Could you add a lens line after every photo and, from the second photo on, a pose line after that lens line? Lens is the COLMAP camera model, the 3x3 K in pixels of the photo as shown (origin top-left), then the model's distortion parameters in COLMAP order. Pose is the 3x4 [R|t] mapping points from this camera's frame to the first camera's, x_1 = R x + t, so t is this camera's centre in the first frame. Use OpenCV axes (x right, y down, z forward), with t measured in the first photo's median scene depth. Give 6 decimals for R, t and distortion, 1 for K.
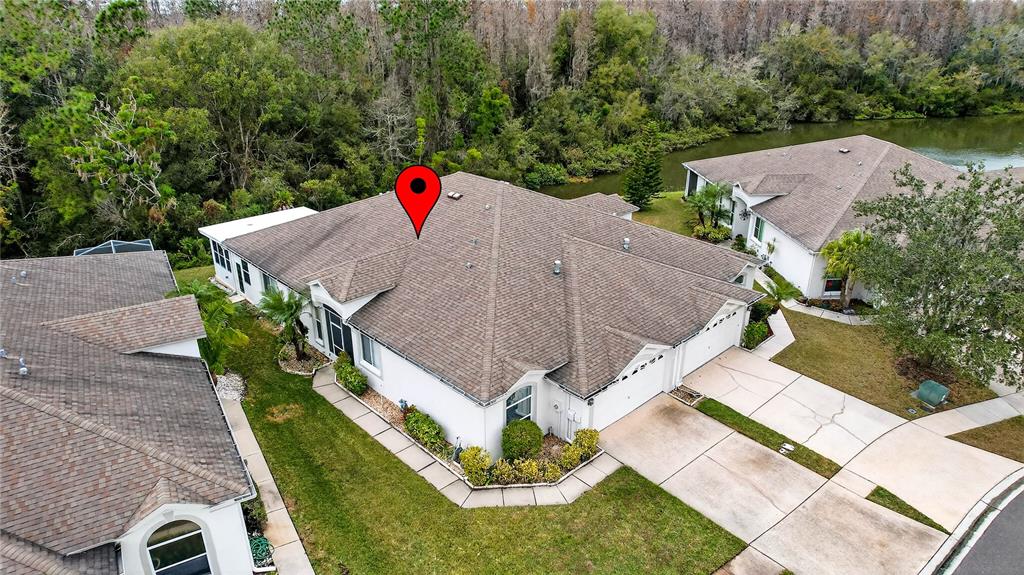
lens RADIAL K [[661.6, 0, 512.0], [0, 661.6, 287.5], [0, 0, 1]] dist [-0.074570, 0.063850]
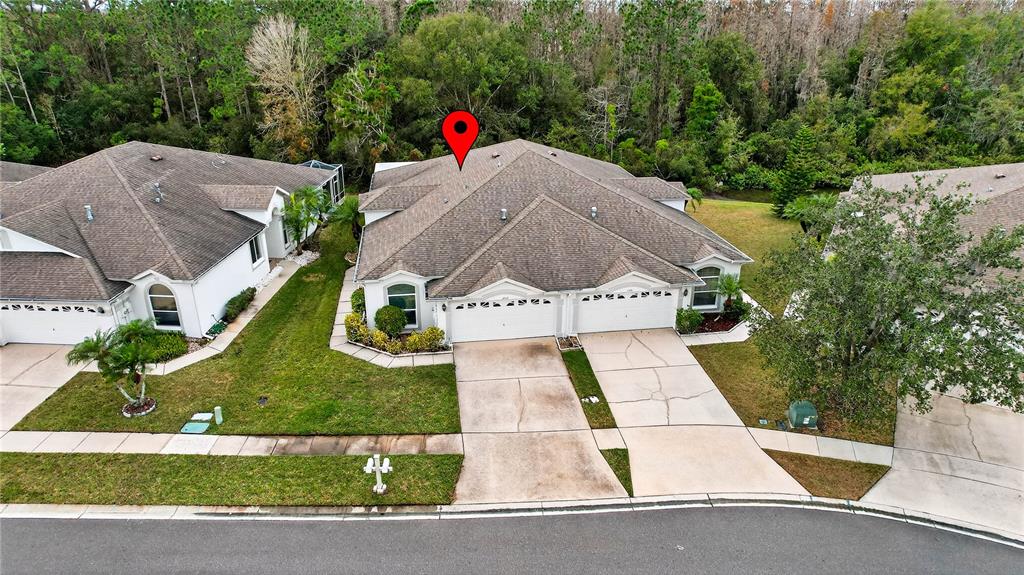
lens RADIAL K [[661.6, 0, 512.0], [0, 661.6, 287.5], [0, 0, 1]] dist [-0.074570, 0.063850]
pose [[0.820901, 0.219764, -0.527091, 0.630459], [-0.221689, 0.973238, 0.060516, 0.019922], [0.526284, 0.067172, 0.847651, -0.013736]]
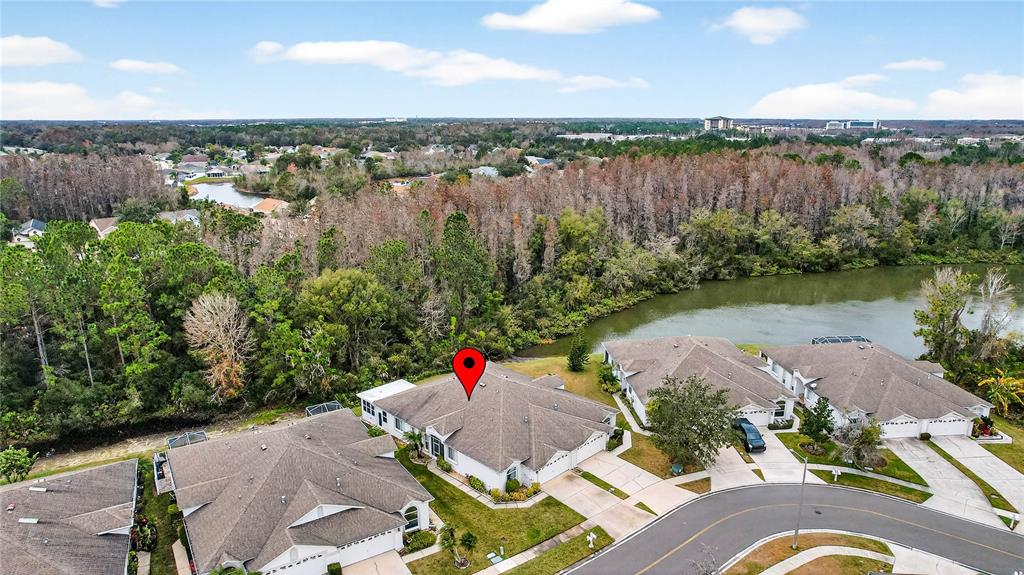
lens RADIAL K [[661.6, 0, 512.0], [0, 661.6, 287.5], [0, 0, 1]] dist [-0.074570, 0.063850]
pose [[0.999837, -0.007072, 0.016614, -0.019688], [0.009313, 0.990257, -0.138937, -0.152403], [-0.015470, 0.139069, 0.990162, -1.318706]]
